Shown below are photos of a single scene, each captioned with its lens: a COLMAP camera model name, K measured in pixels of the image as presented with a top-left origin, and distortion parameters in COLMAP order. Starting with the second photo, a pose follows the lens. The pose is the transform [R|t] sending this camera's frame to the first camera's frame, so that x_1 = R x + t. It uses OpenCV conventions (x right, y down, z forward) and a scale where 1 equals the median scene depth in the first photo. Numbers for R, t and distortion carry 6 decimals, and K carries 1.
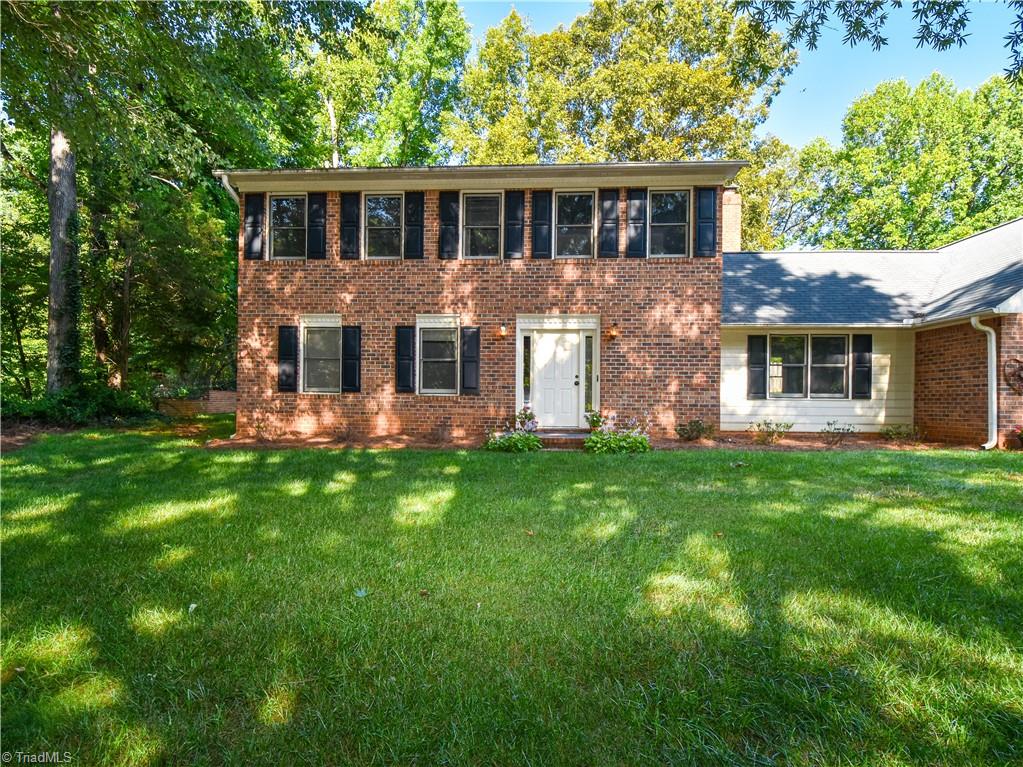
lens RADIAL K [[538.5, 0, 503.4], [0, 538.5, 392.1], [0, 0, 1]] dist [0.004189, -0.013675]
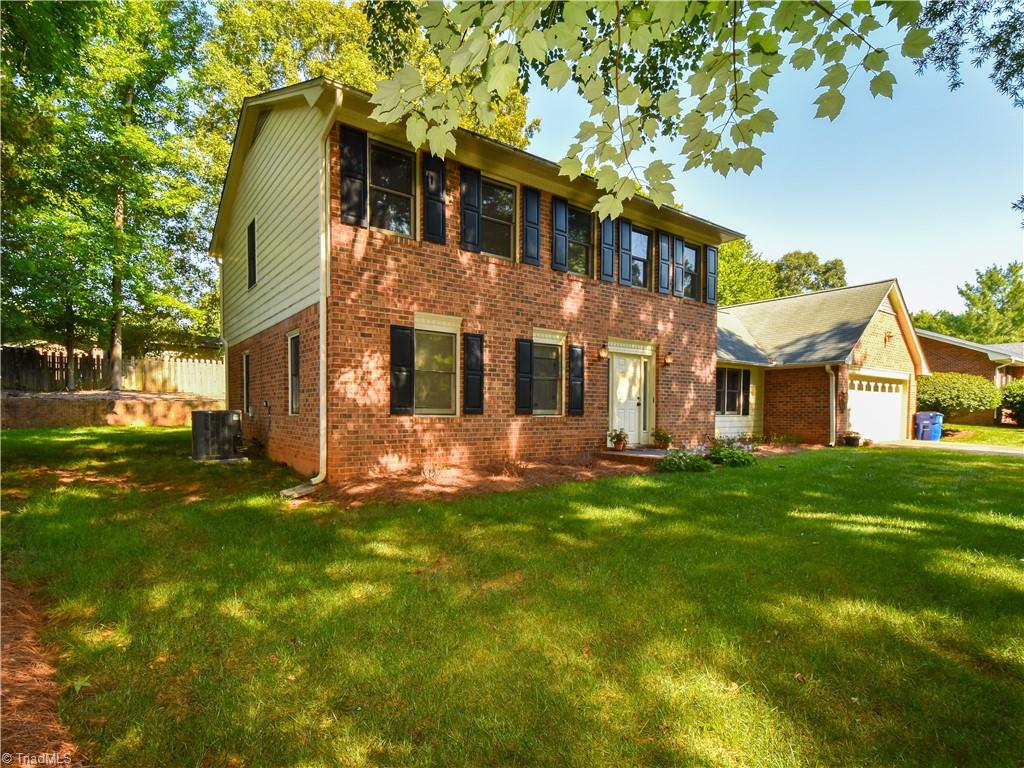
lens RADIAL K [[539.0, 0, 511.6], [0, 539.0, 392.4], [0, 0, 1]] dist [0.004189, -0.013675]
pose [[0.754328, 0.015543, 0.656314, -0.775946], [-0.014223, 0.999872, -0.007332, -0.028273], [-0.656344, -0.003805, 0.754452, 0.342521]]
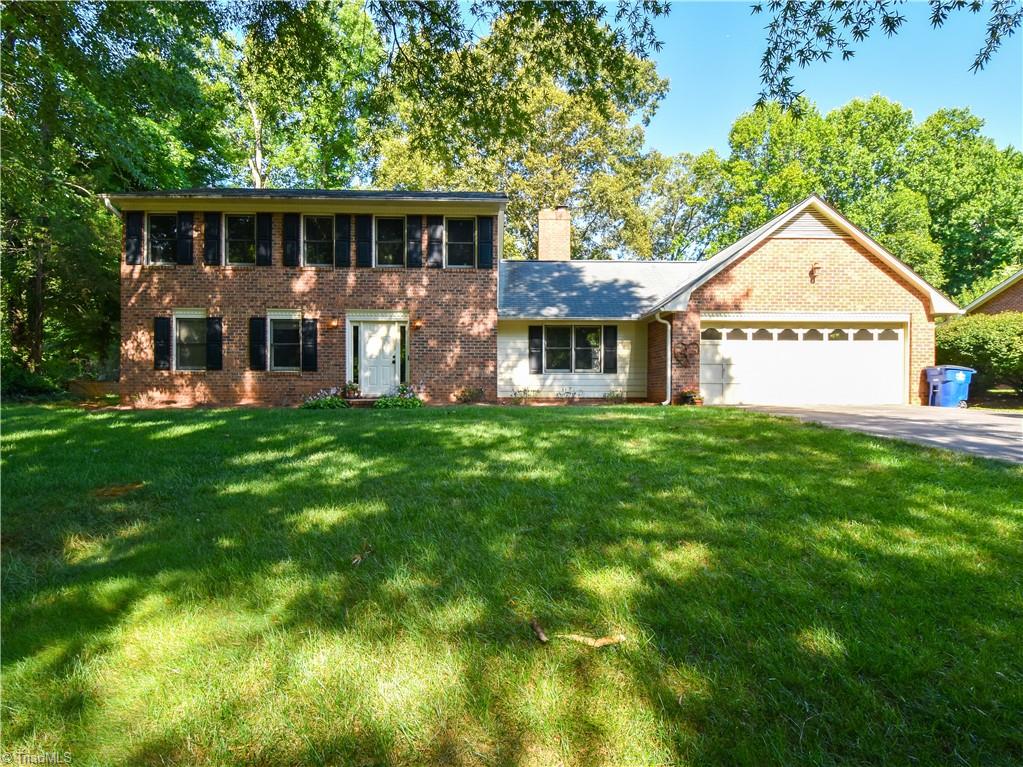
lens RADIAL K [[538.5, 0, 519.2], [0, 538.5, 388.7], [0, 0, 1]] dist [0.004189, -0.013675]
pose [[0.996180, -0.006839, 0.087060, 0.326068], [0.005610, 0.999881, 0.014363, 0.031628], [-0.087148, -0.013820, 0.996100, -0.339285]]
